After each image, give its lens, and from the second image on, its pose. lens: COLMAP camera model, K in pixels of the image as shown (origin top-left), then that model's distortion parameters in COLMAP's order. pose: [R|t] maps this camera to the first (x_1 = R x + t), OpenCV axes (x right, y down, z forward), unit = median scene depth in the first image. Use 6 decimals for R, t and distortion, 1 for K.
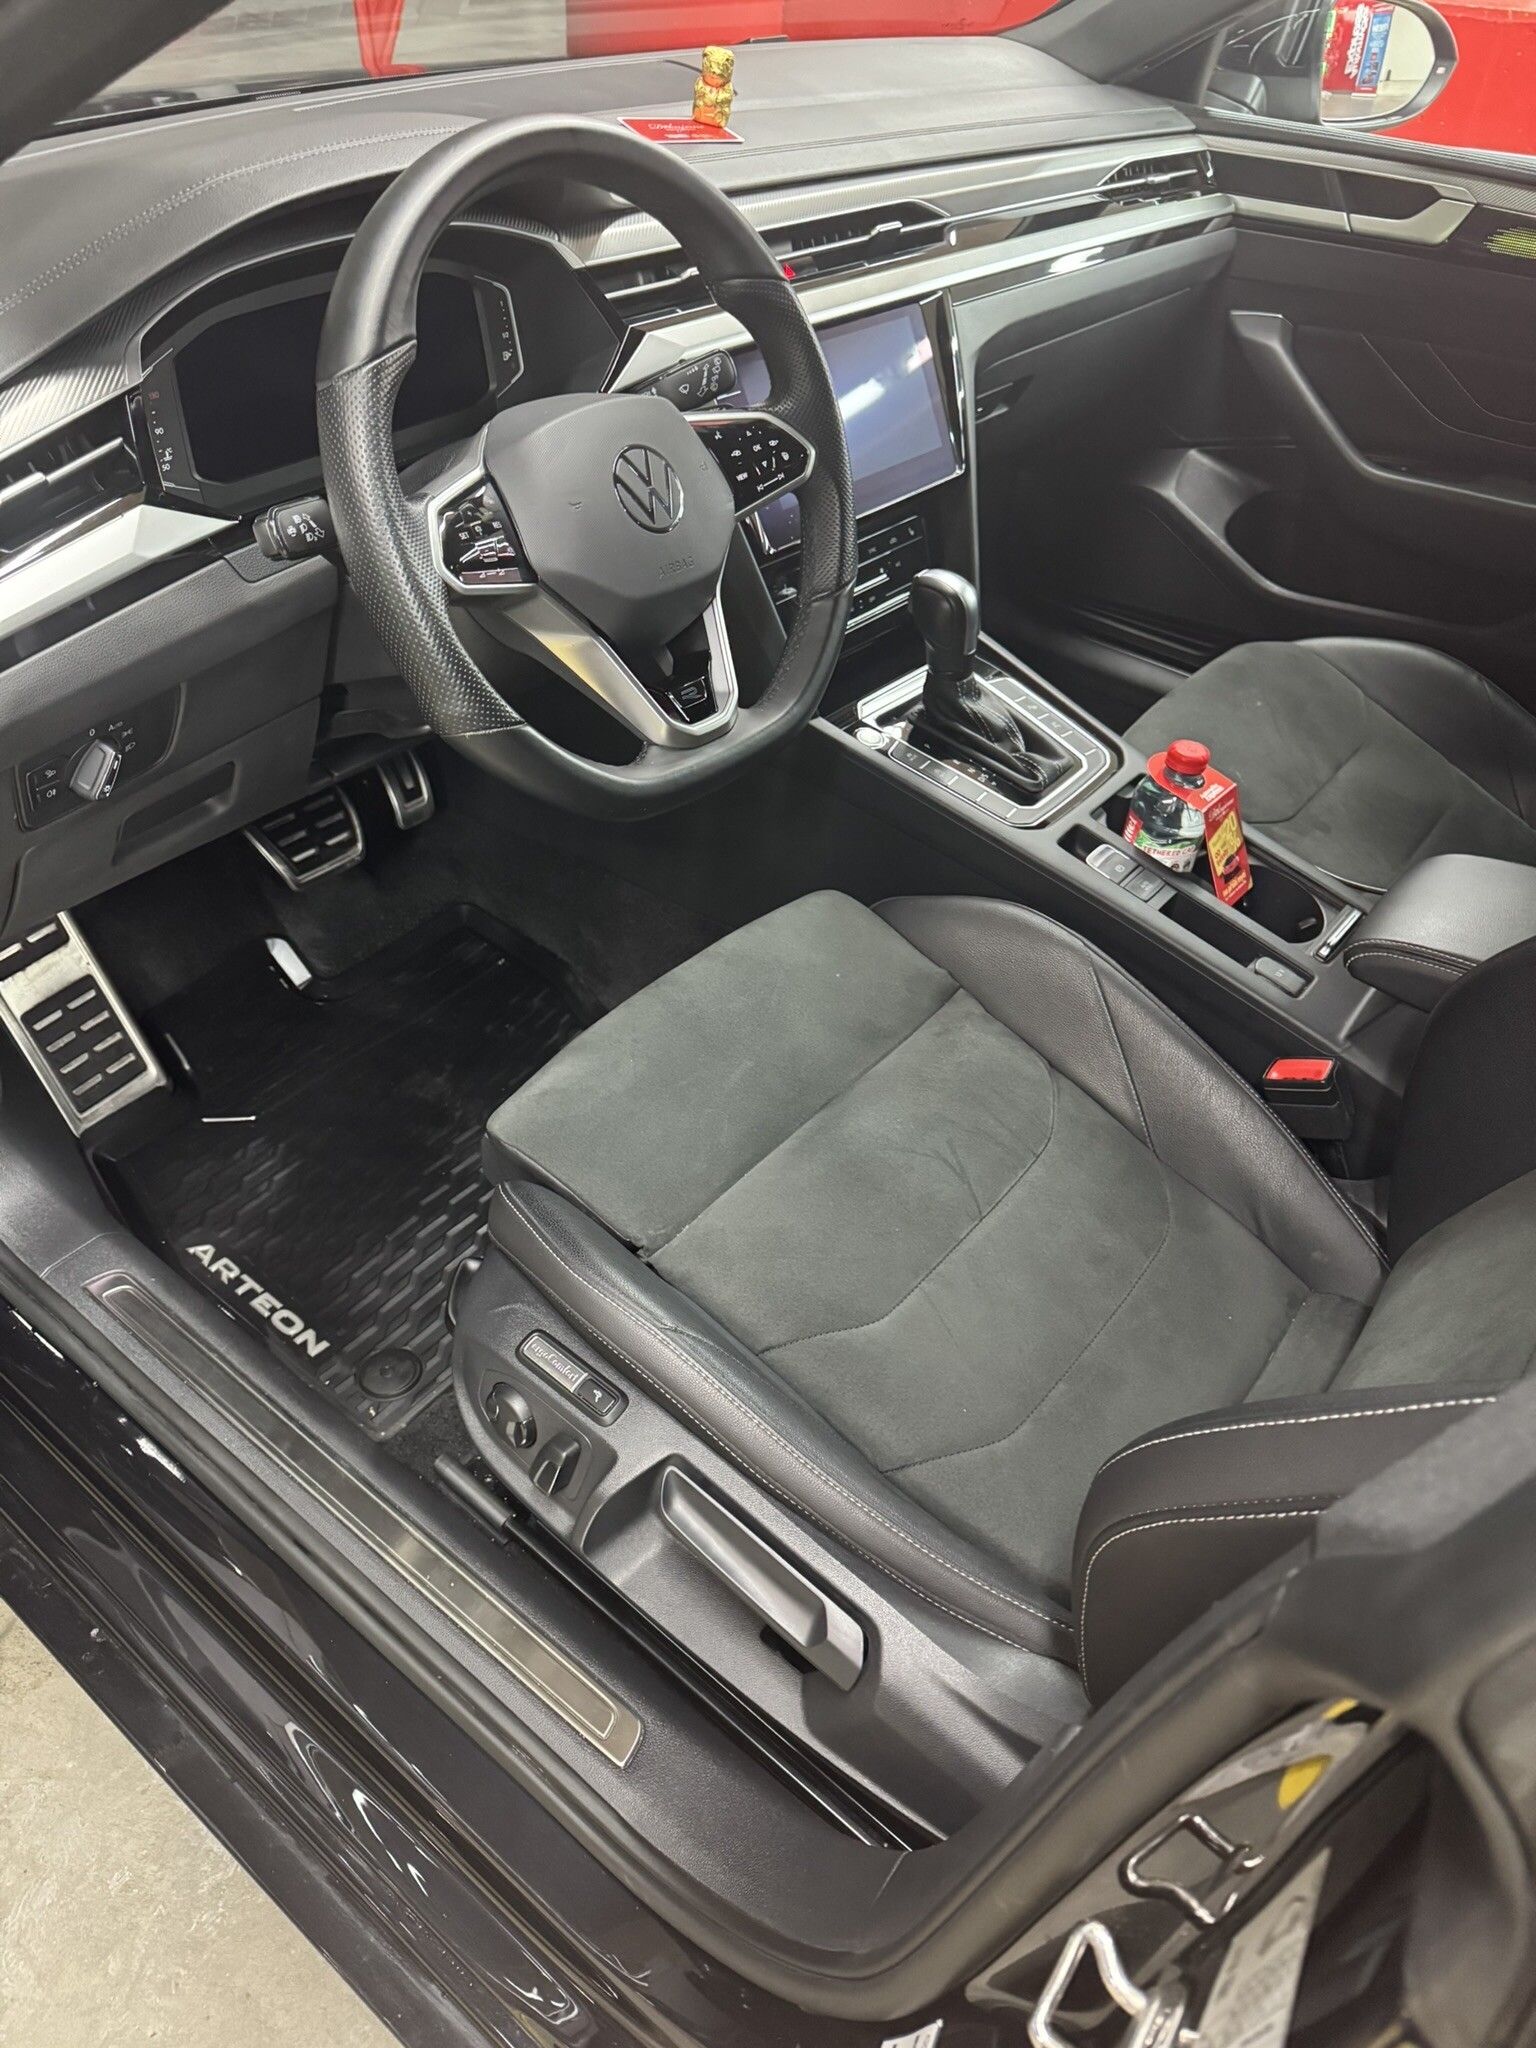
lens RADIAL K [[1475.4, 0, 792.0], [0, 1475.4, 1037.1], [0, 0, 1]] dist [0.001131, -0.011097]
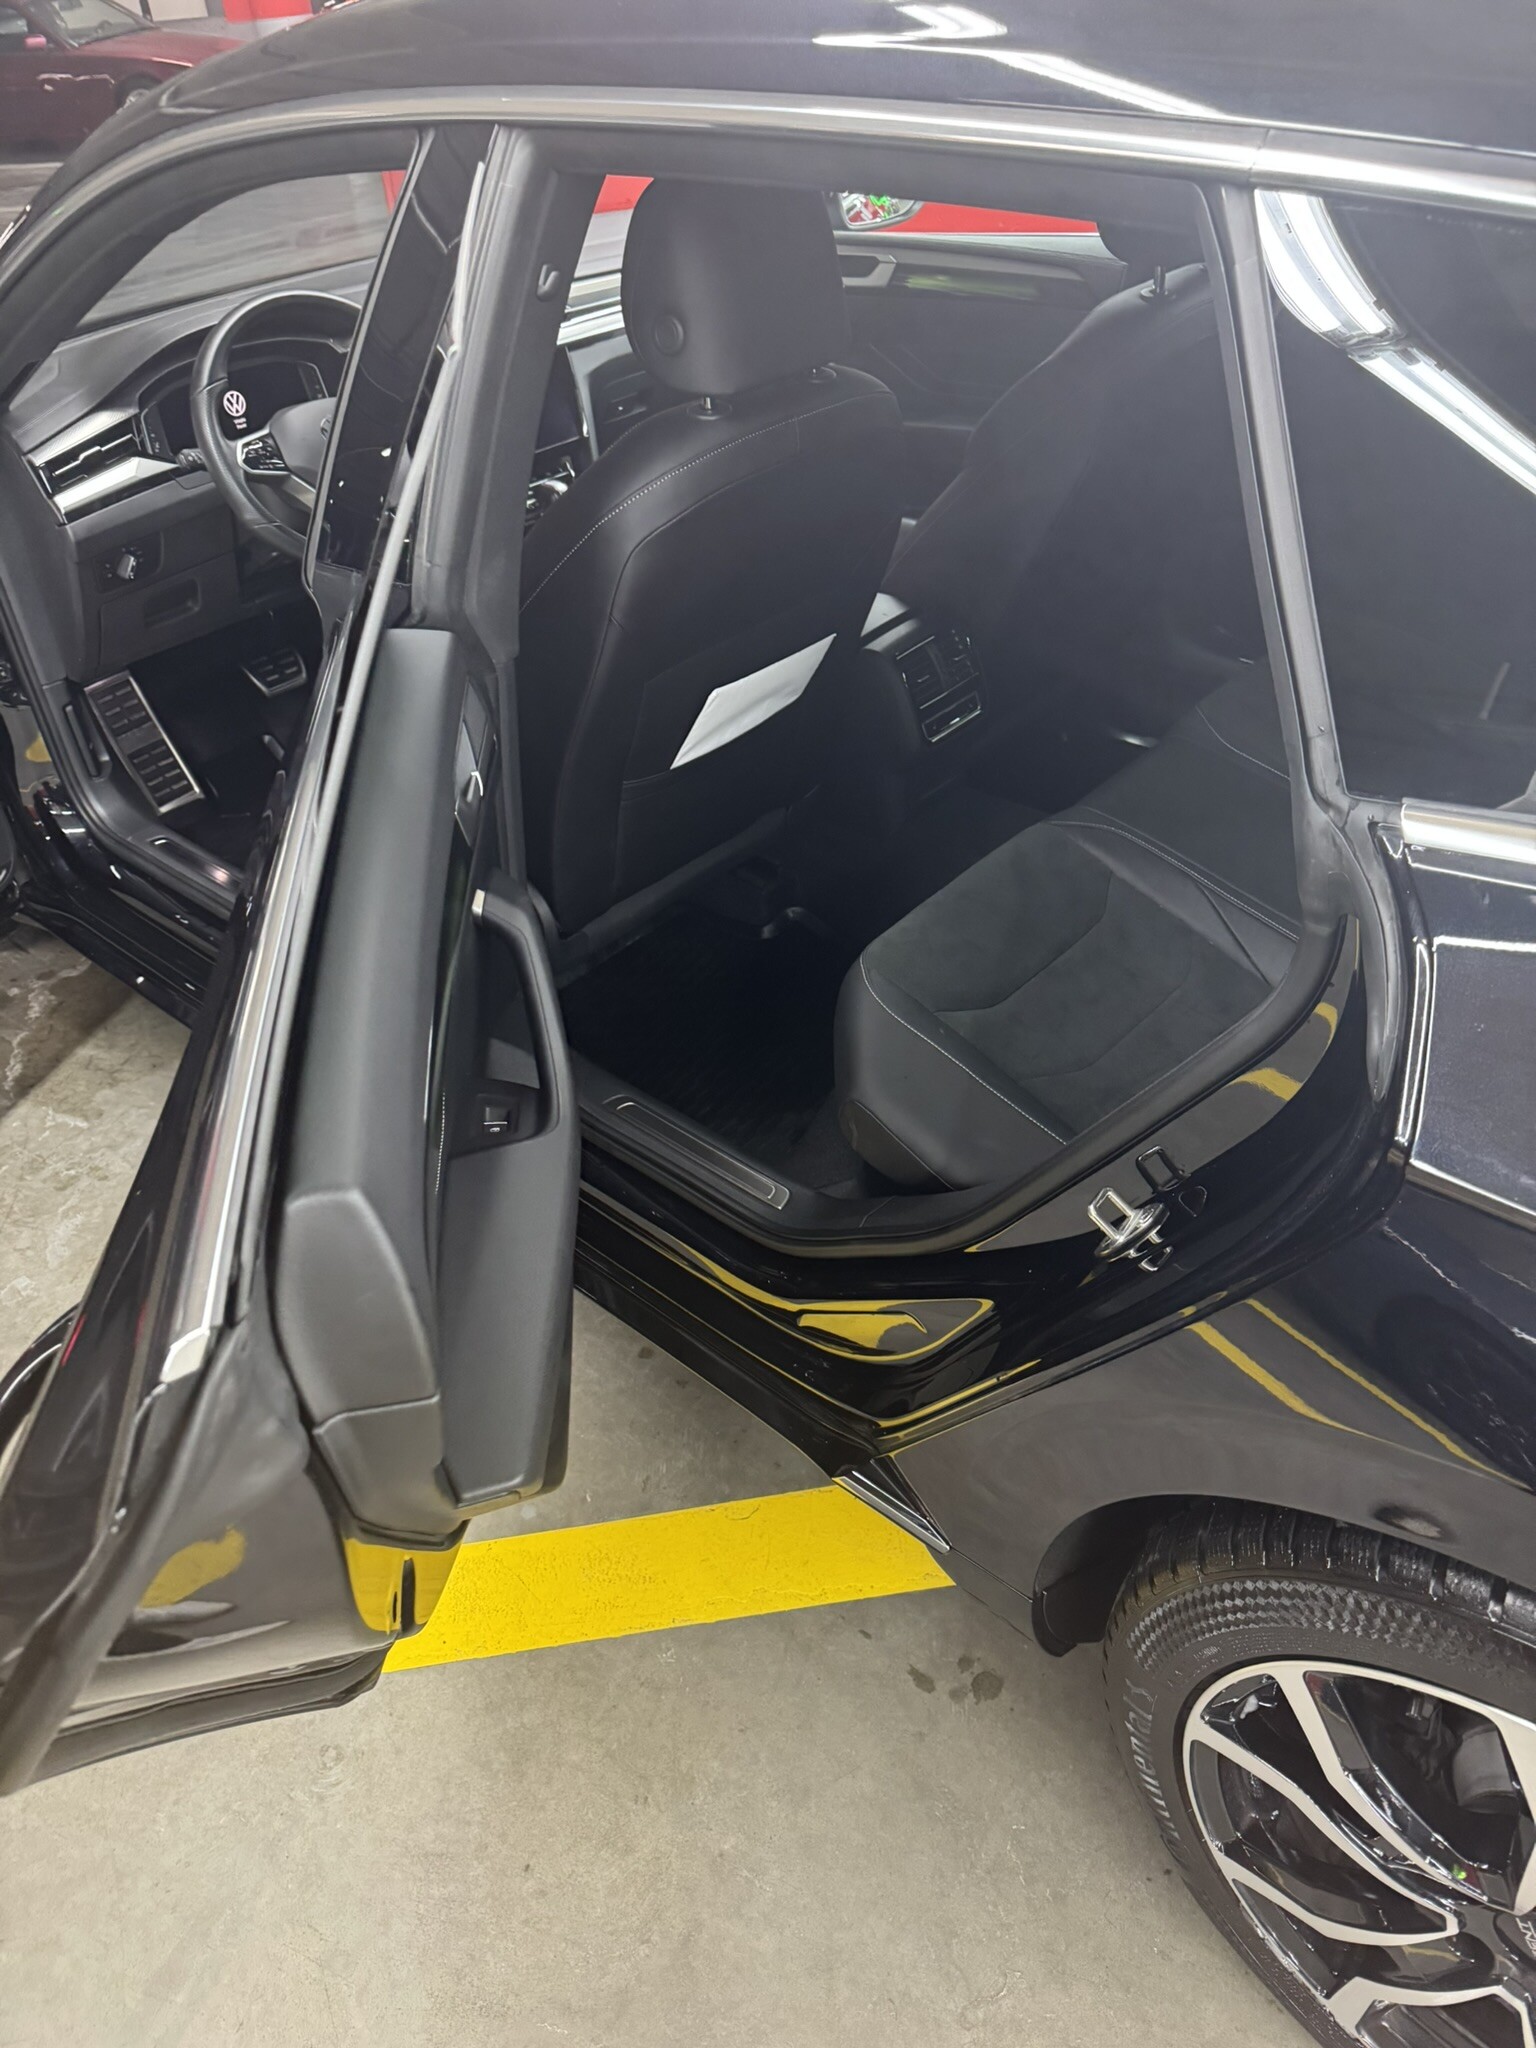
lens RADIAL K [[1413.3, 0, 735.1], [0, 1413.3, 1005.5], [0, 0, 1]] dist [0.000006, -0.000804]
pose [[0.989024, -0.054113, -0.137491, 0.641145], [0.045715, 0.996933, -0.063525, 0.582715], [0.140507, 0.056543, 0.988464, -0.903801]]
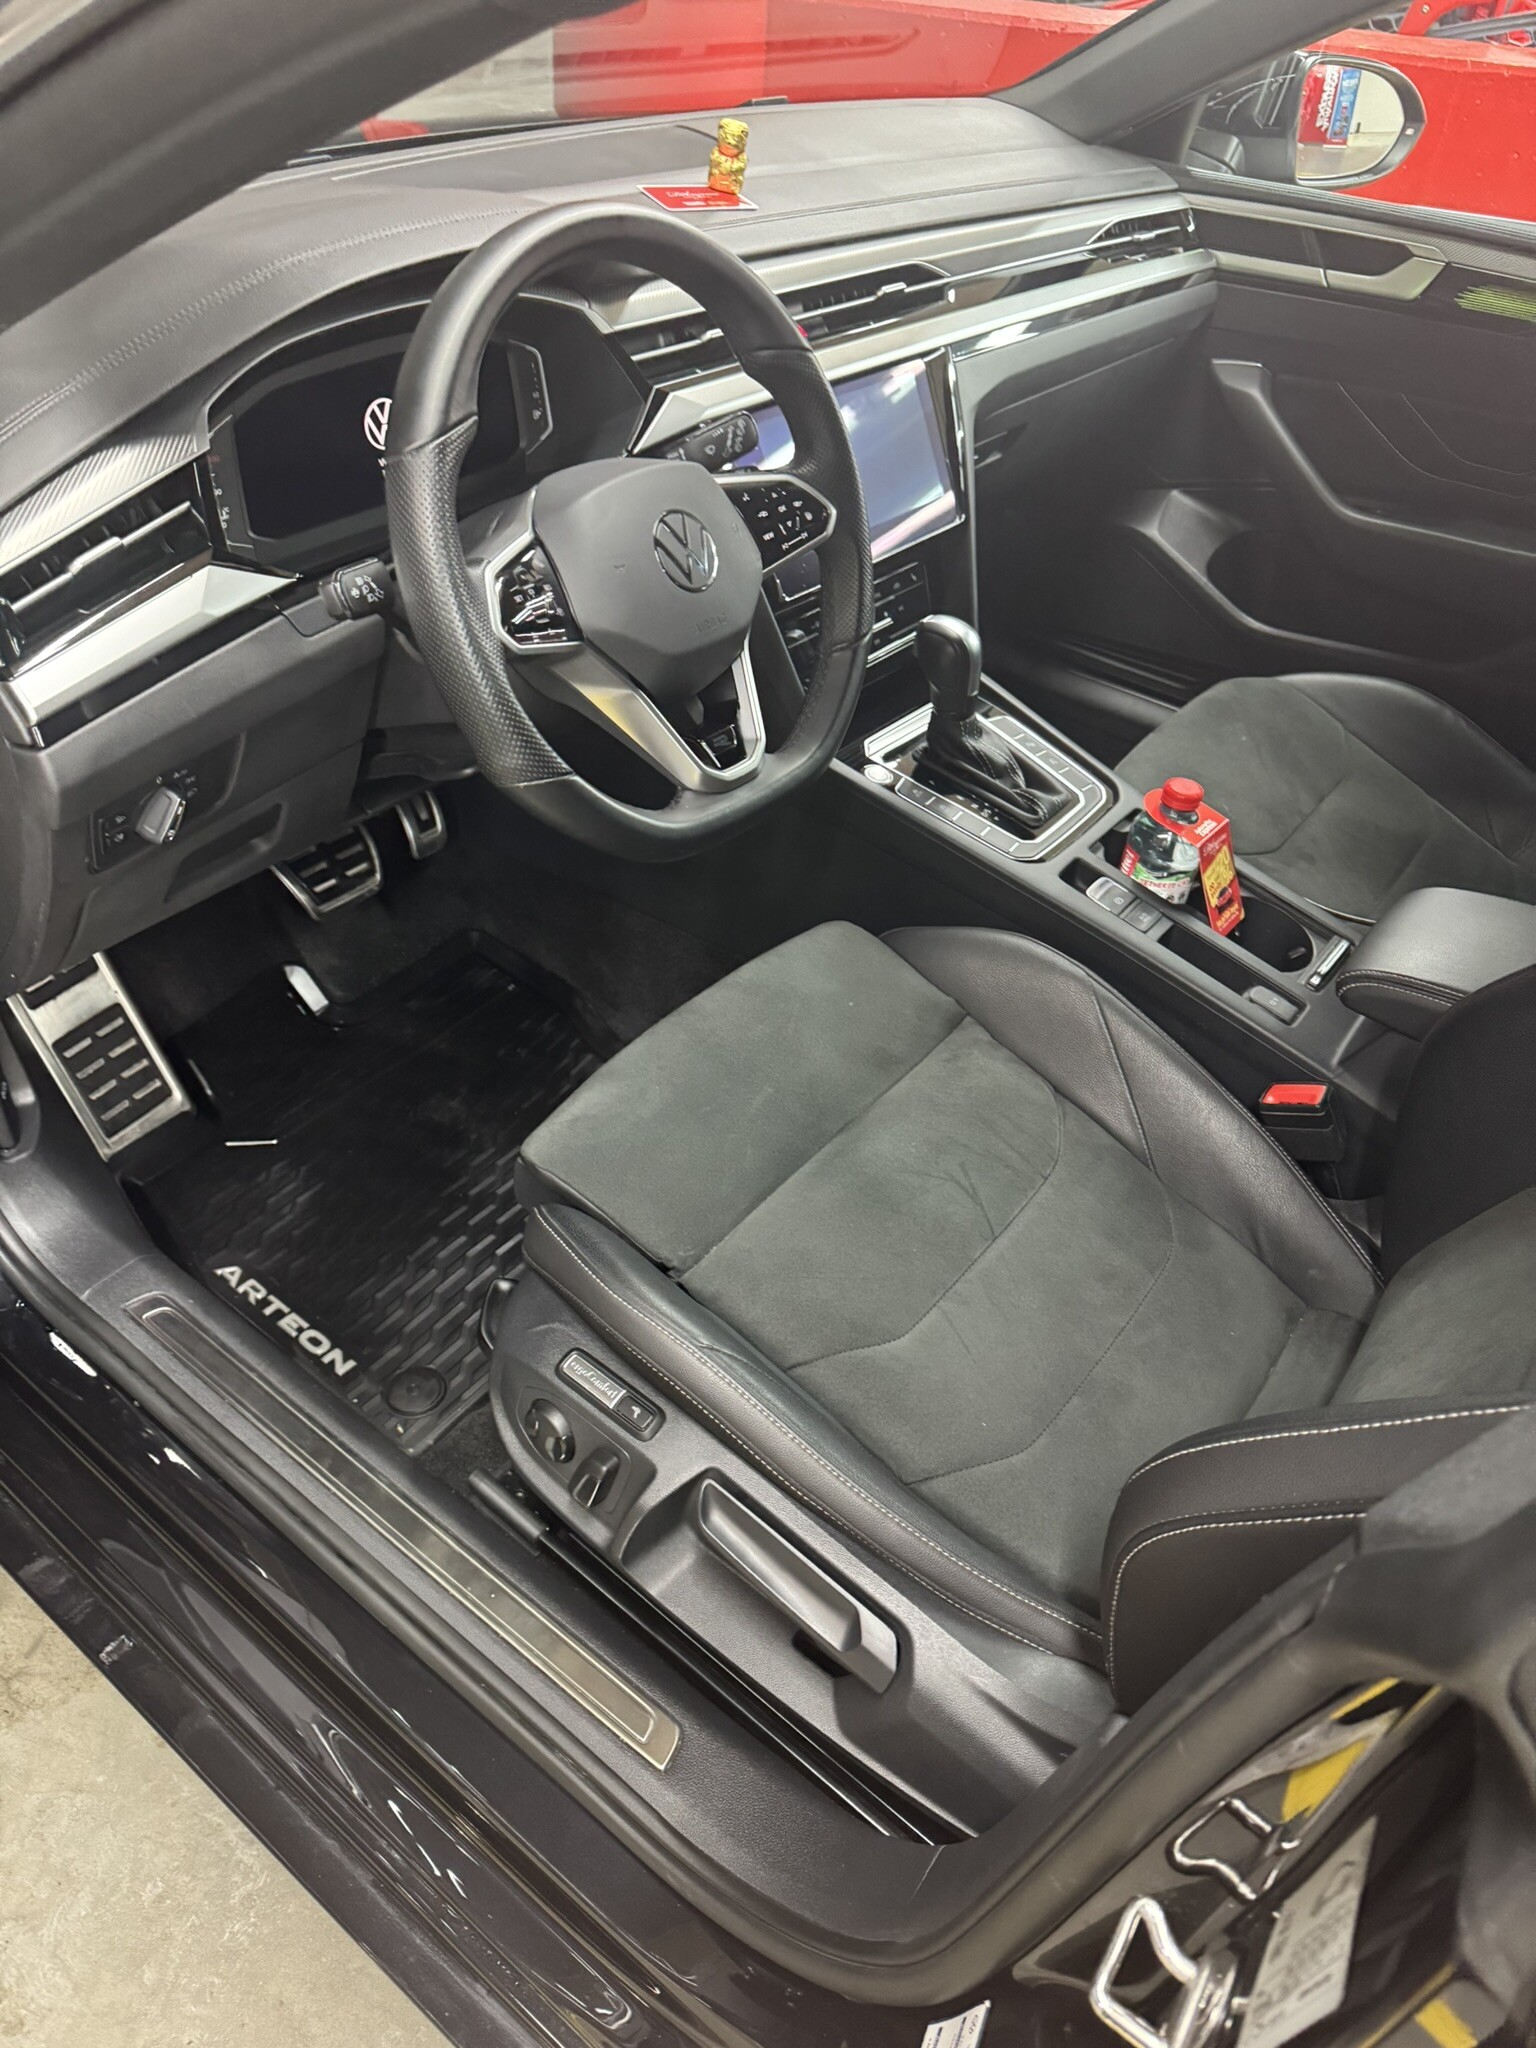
lens RADIAL K [[1471.7, 0, 785.5], [0, 1471.7, 1022.0], [0, 0, 1]] dist [0.000040, -0.005816]
pose [[0.999889, -0.001580, 0.014818, -0.033381], [0.001876, 0.999798, -0.019987, -0.009635], [-0.014783, 0.020013, 0.999690, -0.039850]]
